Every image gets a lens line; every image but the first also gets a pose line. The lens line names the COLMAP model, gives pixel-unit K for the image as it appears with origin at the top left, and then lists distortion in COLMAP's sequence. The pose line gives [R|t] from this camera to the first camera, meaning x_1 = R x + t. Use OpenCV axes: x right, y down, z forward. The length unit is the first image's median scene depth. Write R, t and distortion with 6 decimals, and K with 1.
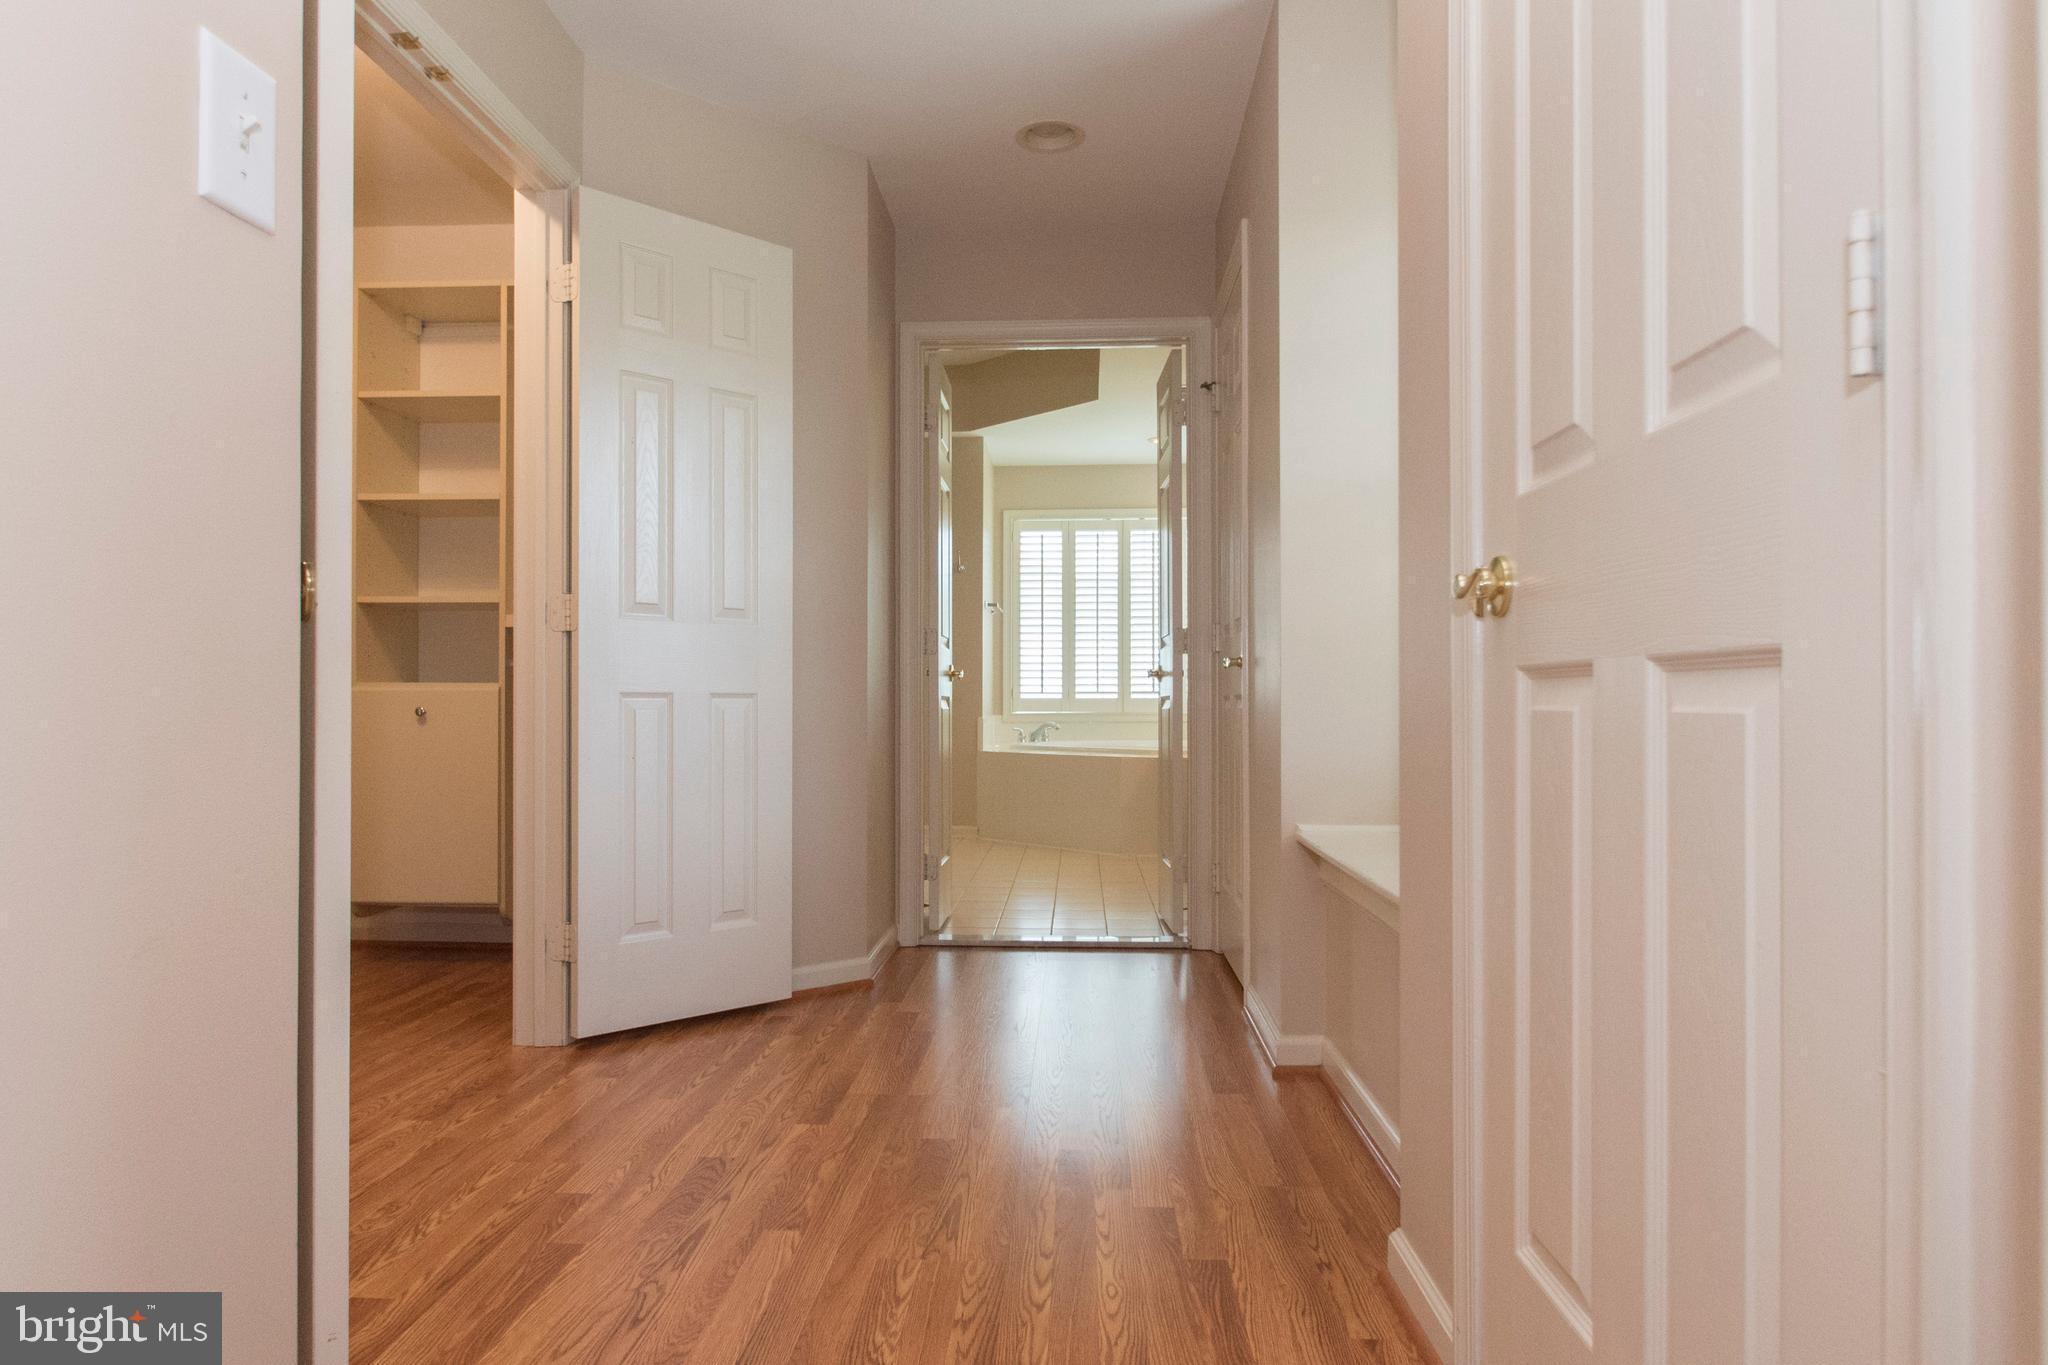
lens RADIAL K [[1234.4, 0, 1030.6], [0, 1234.4, 709.4], [0, 0, 1]] dist [-0.010637, -0.000659]
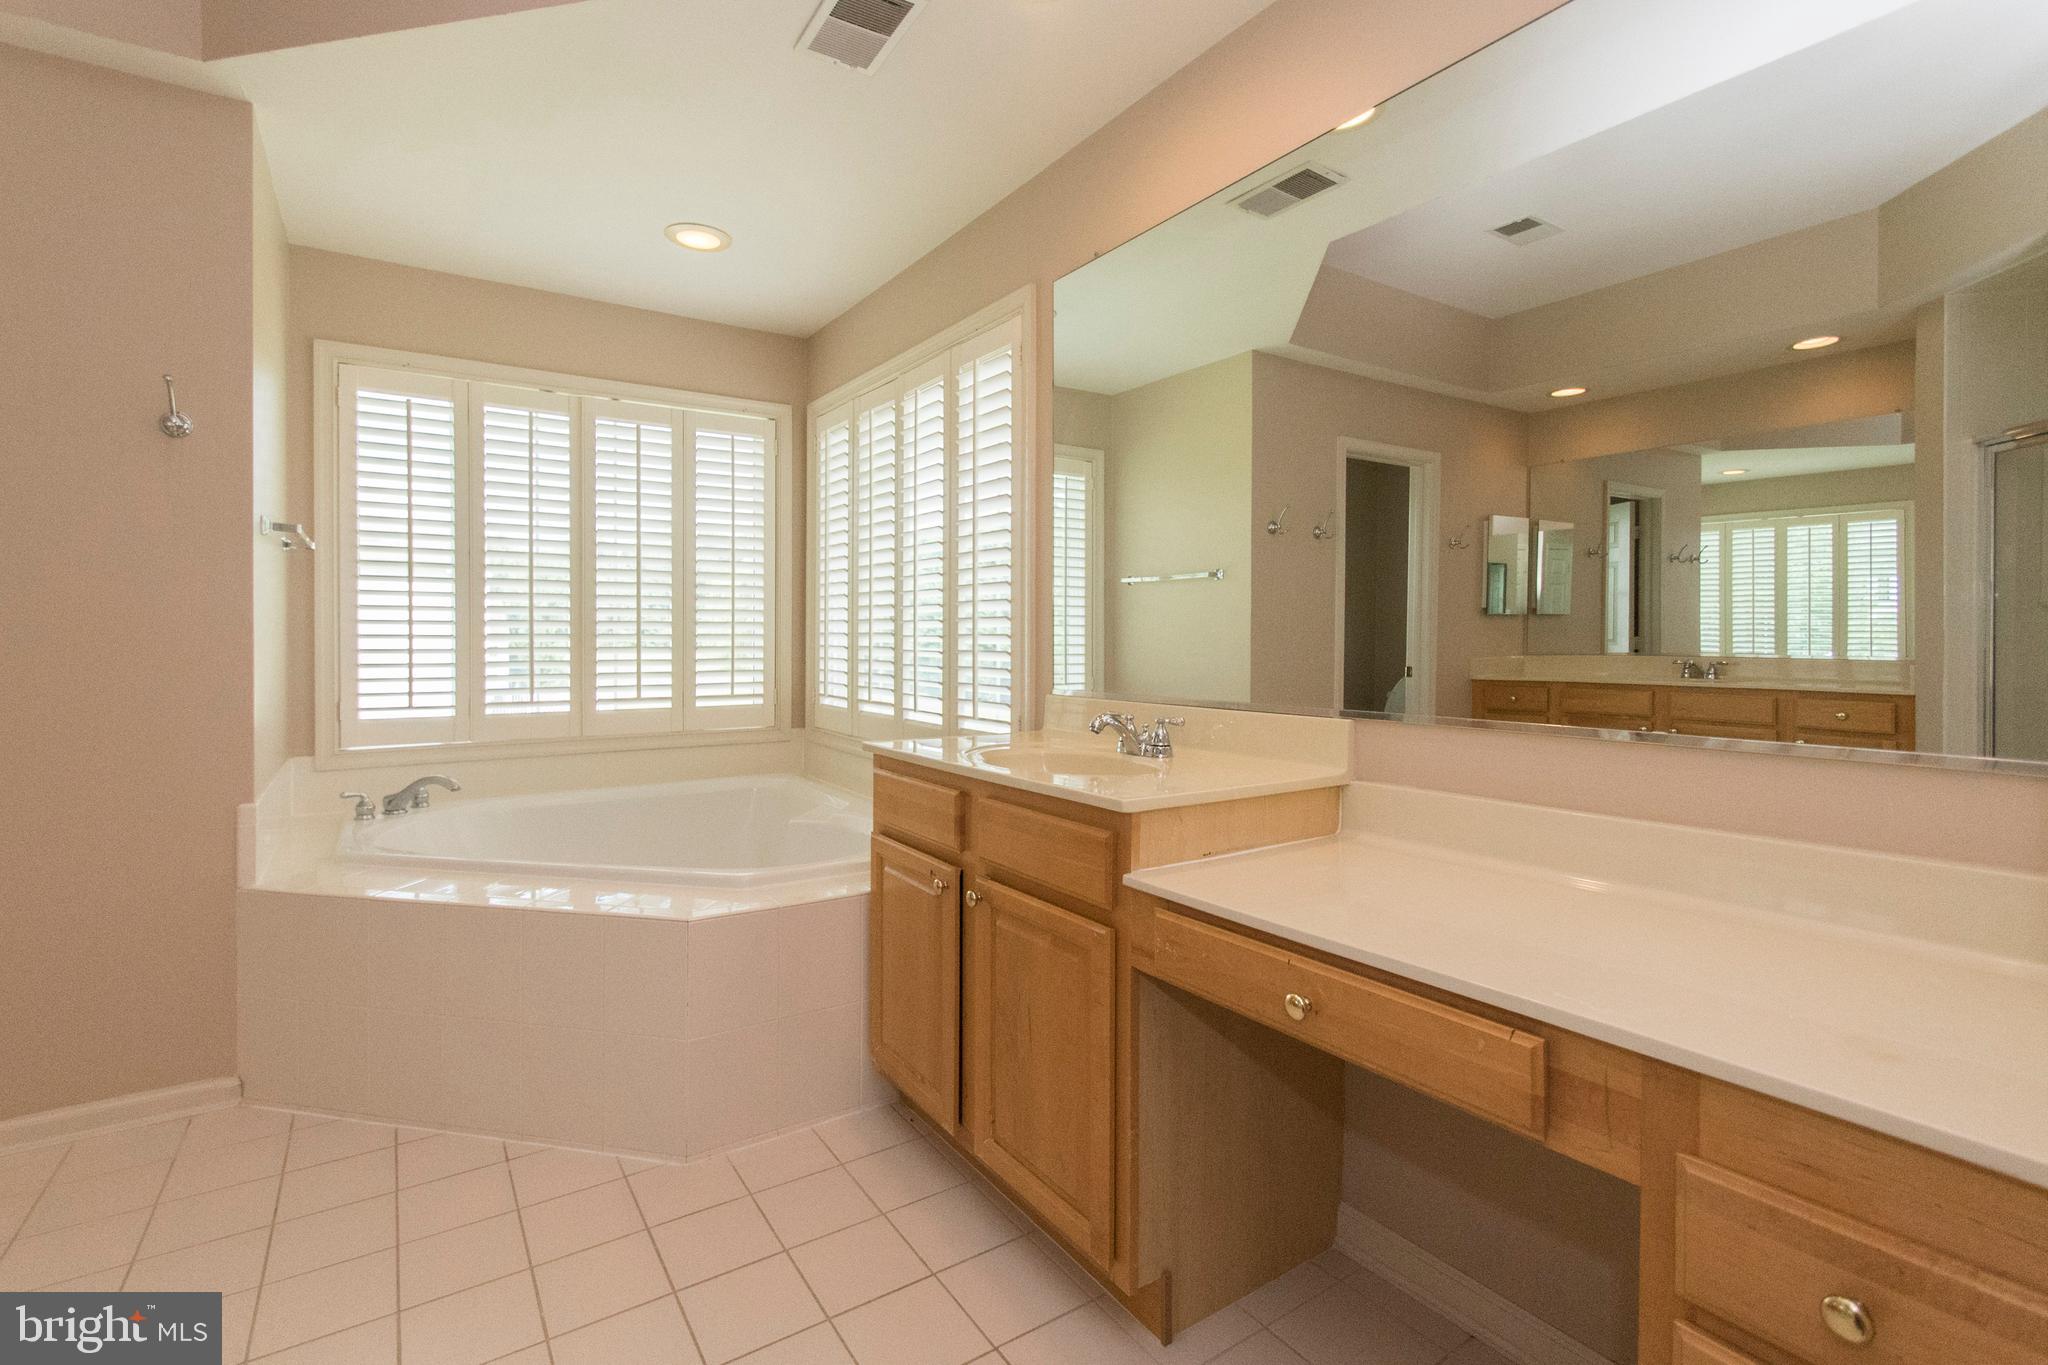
lens RADIAL K [[944.4, 0, 1027.4], [0, 944.4, 663.9], [0, 0, 1]] dist [-0.005221, -0.001830]
pose [[0.817593, -0.007474, 0.575748, -0.018608], [0.006926, 0.999971, 0.003145, -0.092091], [-0.575755, 0.001416, 0.817621, 1.551521]]
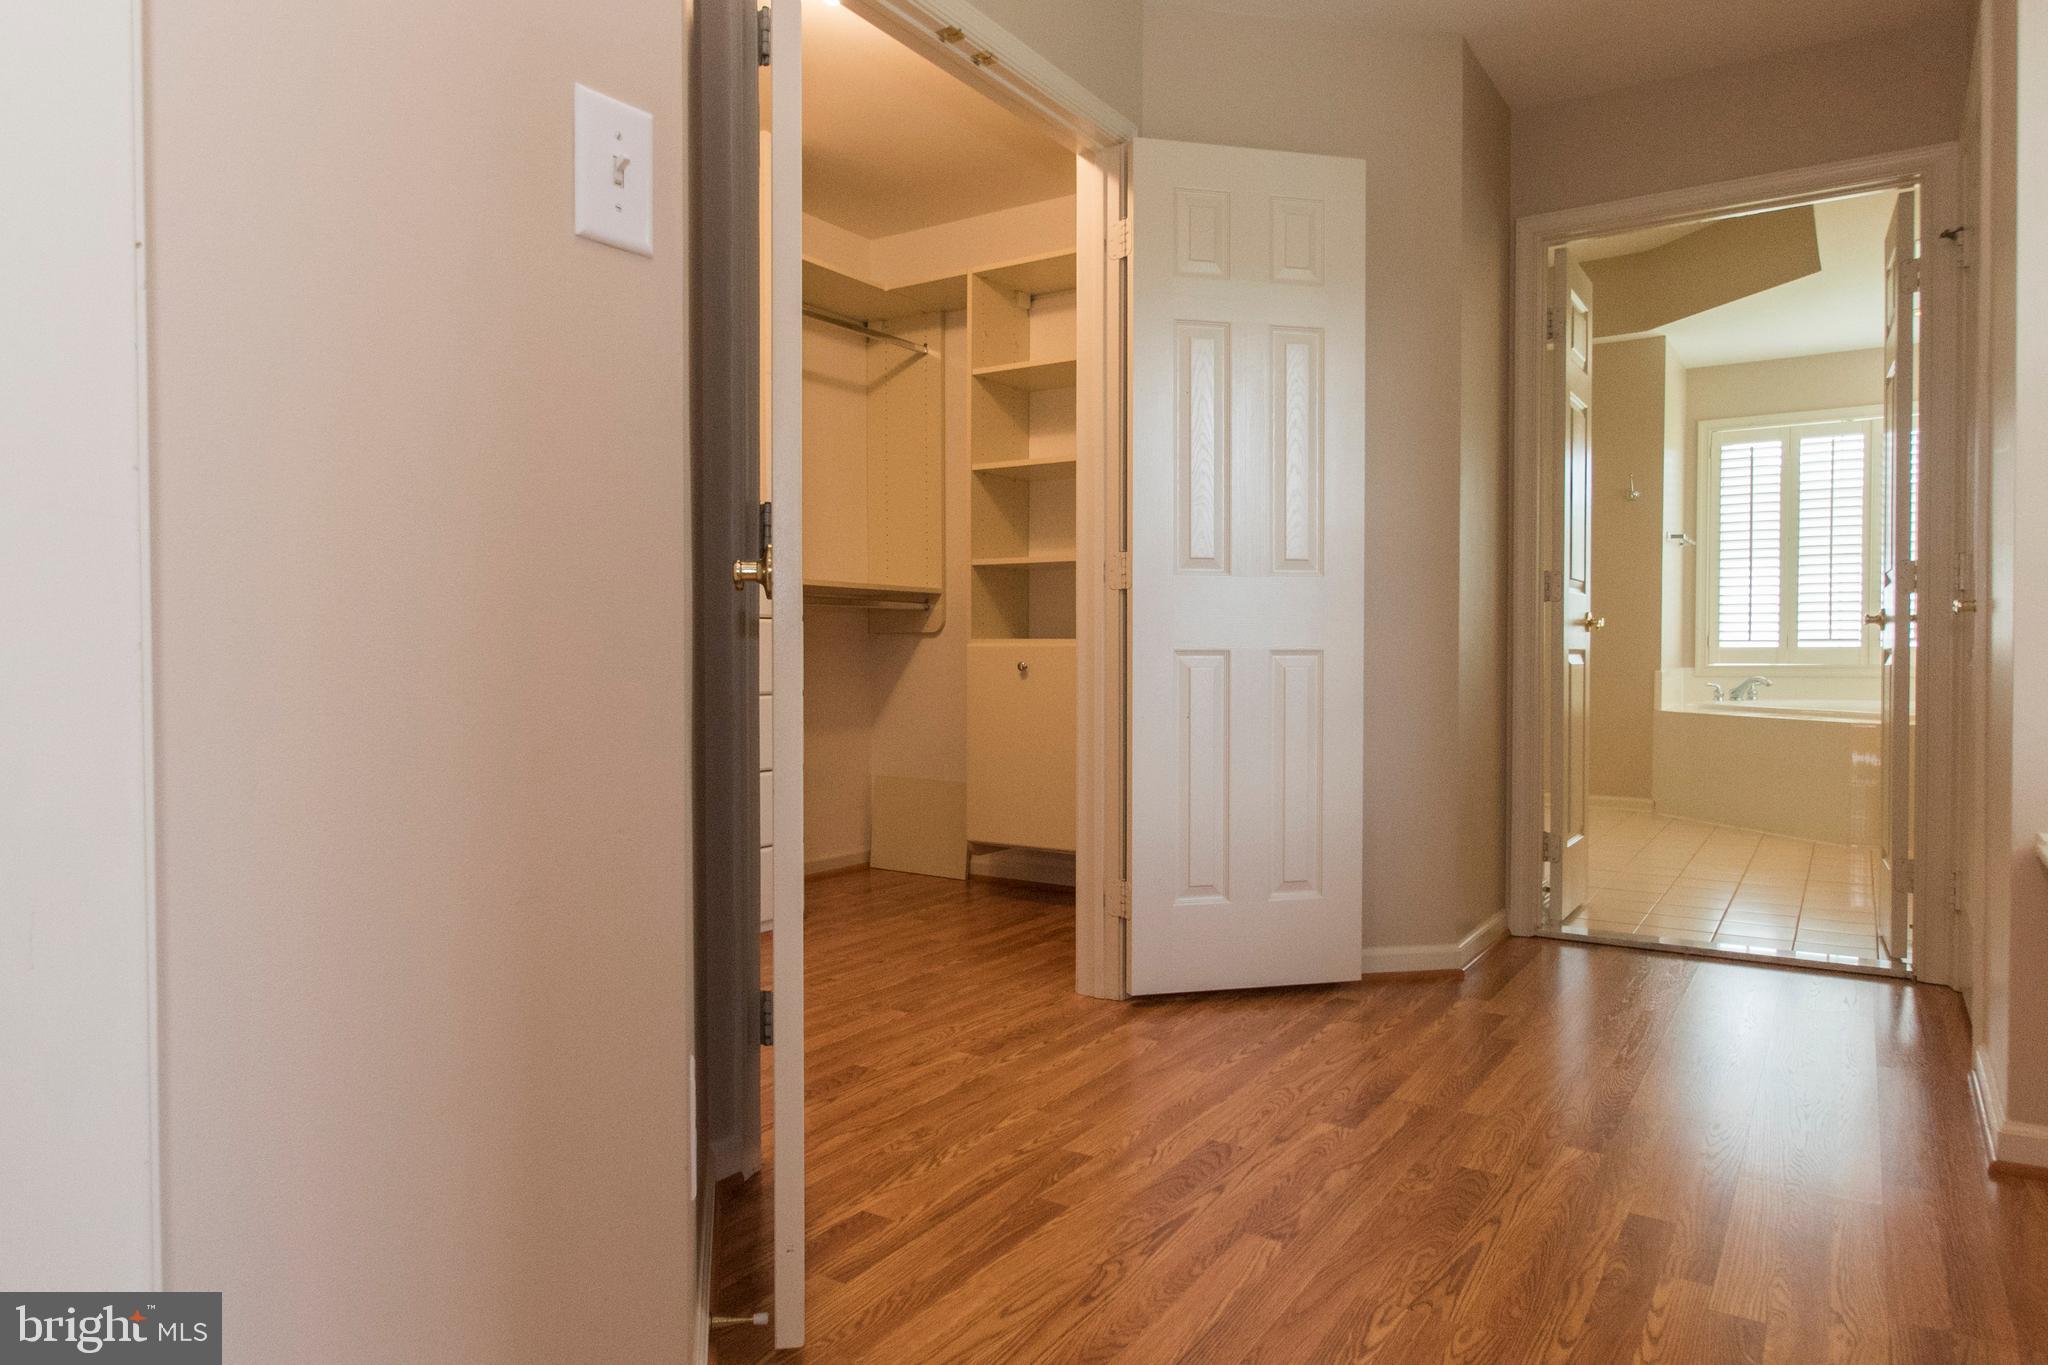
lens RADIAL K [[1285.9, 0, 1009.6], [0, 1285.9, 684.0], [0, 0, 1]] dist [-0.005930, -0.006559]
pose [[0.856238, 0.011770, -0.516448, 0.083633], [-0.000515, 0.999759, 0.021931, -0.009047], [0.516581, -0.018512, 0.856038, 0.054910]]
